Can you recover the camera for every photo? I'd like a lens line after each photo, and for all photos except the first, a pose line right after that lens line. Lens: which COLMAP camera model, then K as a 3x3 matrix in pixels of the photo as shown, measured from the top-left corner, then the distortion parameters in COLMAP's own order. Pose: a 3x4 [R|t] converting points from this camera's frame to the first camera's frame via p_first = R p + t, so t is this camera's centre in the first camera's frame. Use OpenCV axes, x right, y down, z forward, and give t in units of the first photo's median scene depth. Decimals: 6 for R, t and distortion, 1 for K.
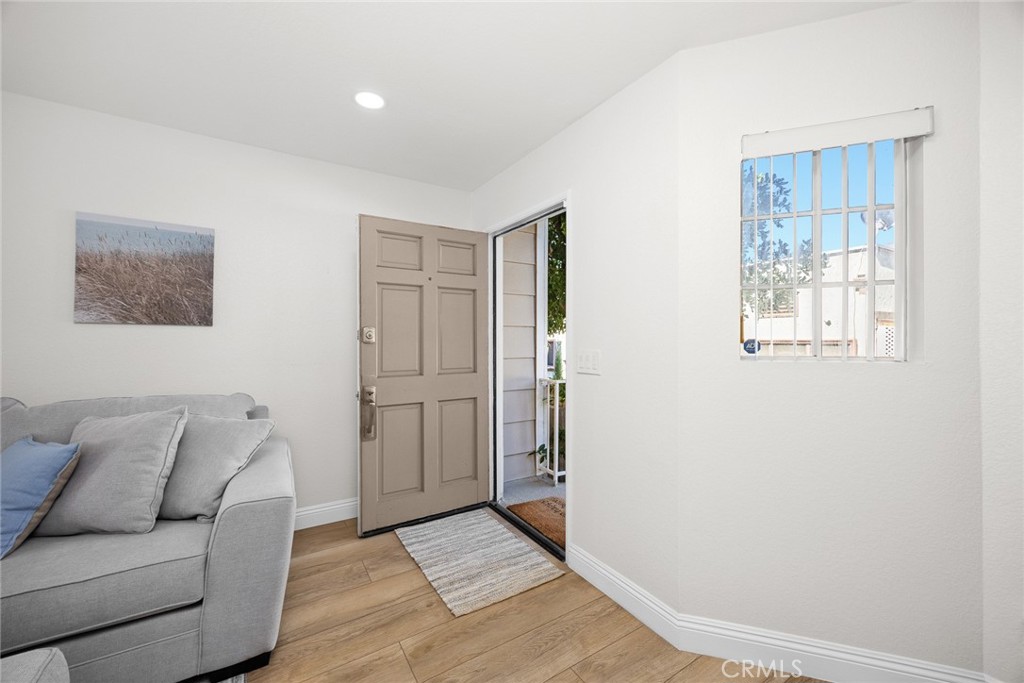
lens RADIAL K [[402.7, 0, 512.0], [0, 402.7, 341.5], [0, 0, 1]] dist [0.001051, 0.000108]
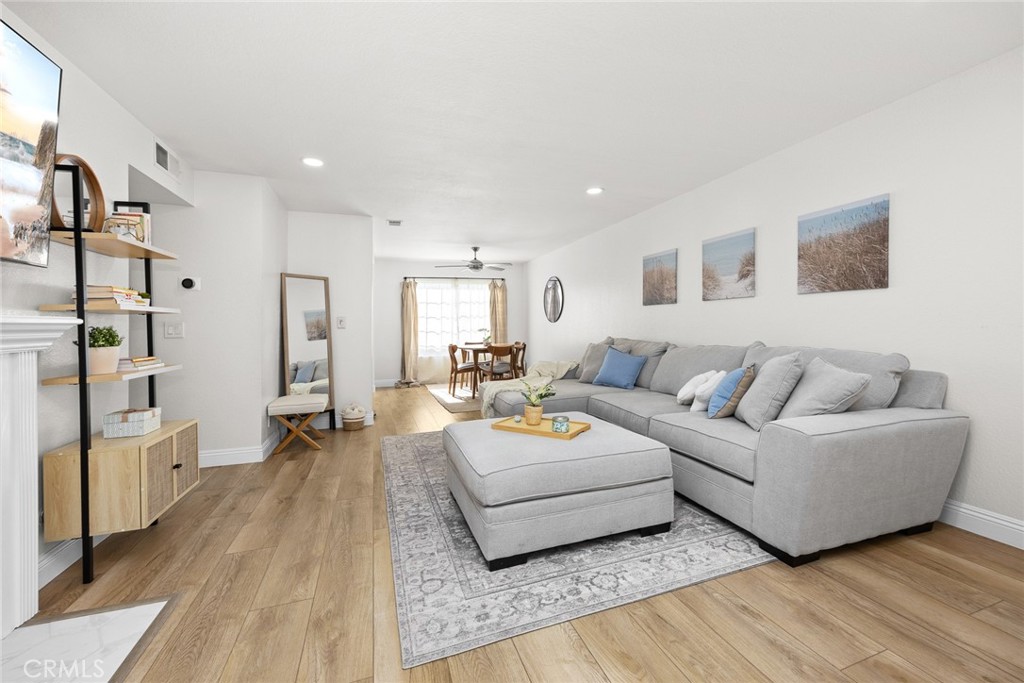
lens RADIAL K [[401.0, 0, 516.4], [0, 401.0, 327.6], [0, 0, 1]] dist [-0.000398, -0.000030]
pose [[-0.223500, 0.008451, -0.974667, 0.506002], [0.009617, 0.999933, 0.006465, 0.051080], [0.974657, -0.007929, -0.223566, 0.325747]]
